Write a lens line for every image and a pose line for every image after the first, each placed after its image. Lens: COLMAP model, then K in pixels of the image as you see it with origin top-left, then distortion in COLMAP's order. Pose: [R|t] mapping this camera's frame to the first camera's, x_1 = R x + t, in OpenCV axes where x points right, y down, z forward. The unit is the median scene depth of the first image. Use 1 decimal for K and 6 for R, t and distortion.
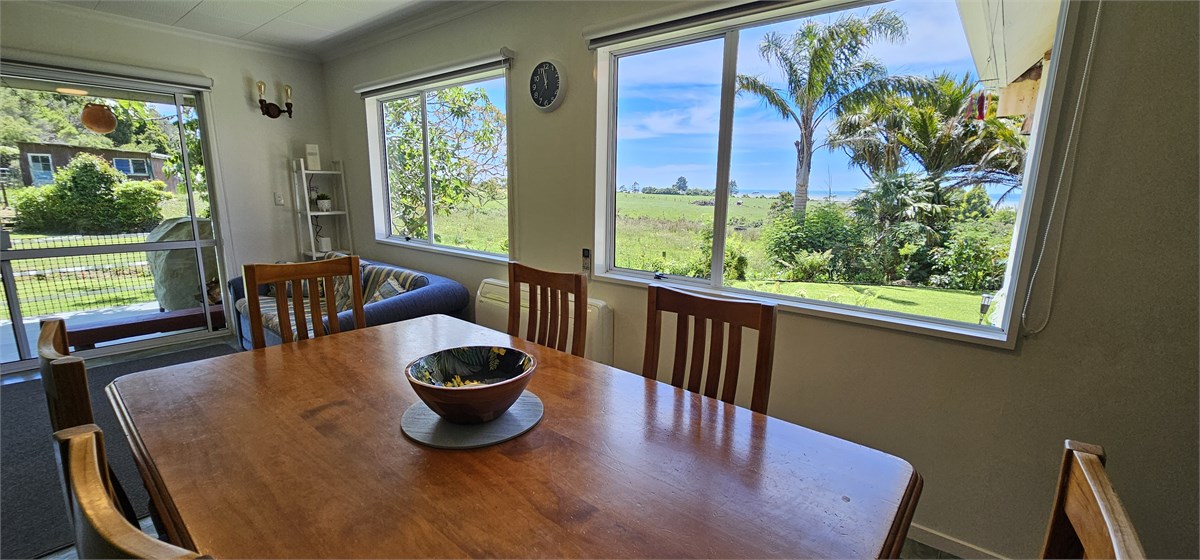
lens RADIAL K [[490.2, 0, 597.9], [0, 490.2, 282.5], [0, 0, 1]] dist [-0.002948, 0.000673]
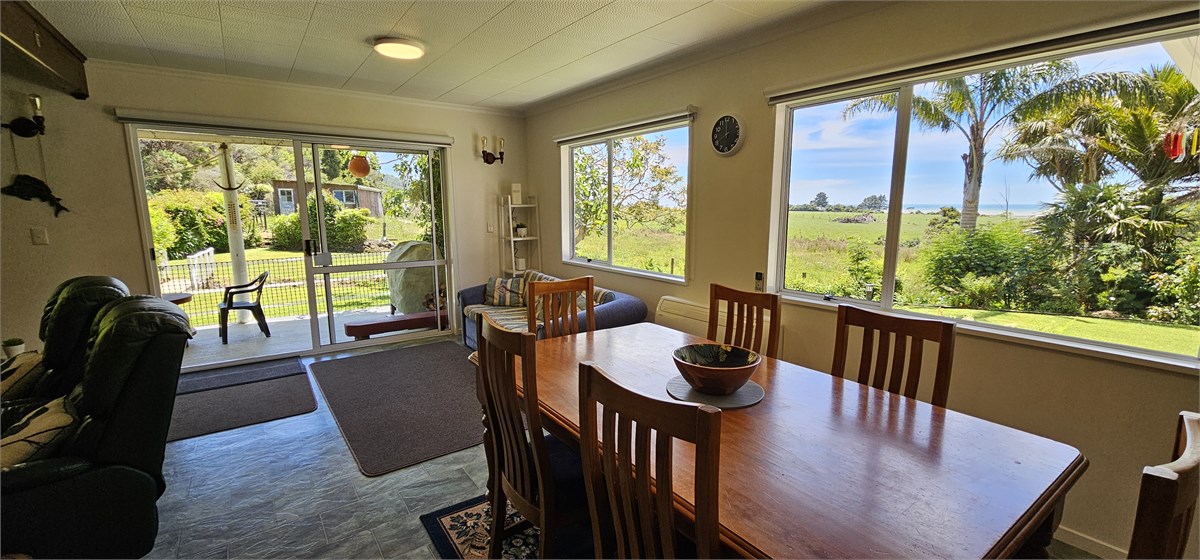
lens RADIAL K [[490.2, 0, 599.4], [0, 490.2, 283.6], [0, 0, 1]] dist [-0.002948, 0.000673]
pose [[0.968159, 0.021928, -0.249375, -0.059192], [-0.030545, 0.999061, -0.030738, 0.002862], [0.248467, 0.037376, 0.967919, -0.128460]]
